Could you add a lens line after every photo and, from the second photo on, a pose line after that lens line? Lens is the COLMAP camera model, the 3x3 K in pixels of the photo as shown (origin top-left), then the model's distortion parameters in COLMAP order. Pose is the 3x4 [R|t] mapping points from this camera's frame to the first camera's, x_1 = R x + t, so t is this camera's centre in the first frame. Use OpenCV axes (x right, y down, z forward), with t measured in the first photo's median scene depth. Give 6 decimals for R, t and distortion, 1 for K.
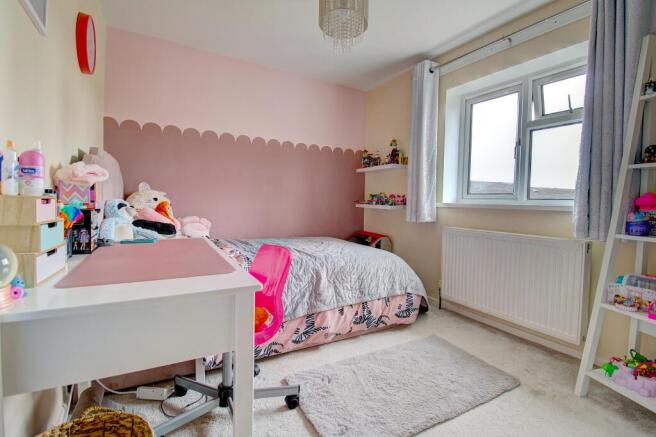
lens RADIAL K [[311.3, 0, 328.0], [0, 311.3, 218.5], [0, 0, 1]] dist [-0.000250, -0.000049]
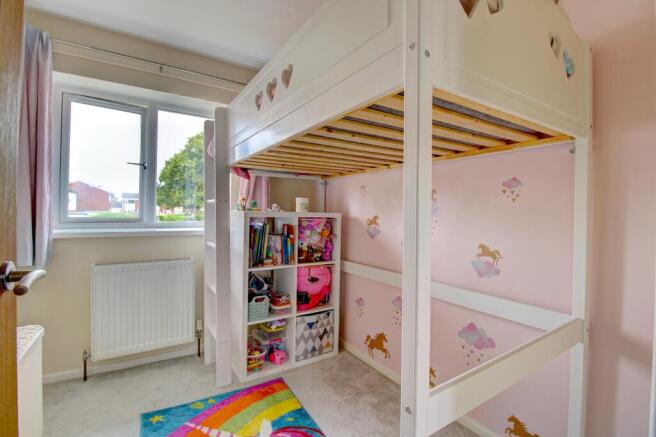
lens RADIAL K [[311.3, 0, 328.0], [0, 311.3, 218.5], [0, 0, 1]] dist [-0.000250, -0.000049]
pose [[-0.074026, -0.026181, 0.996913, -0.399592], [0.051969, 0.998196, 0.030073, -0.076276], [-0.995901, 0.054034, -0.072532, 0.496371]]
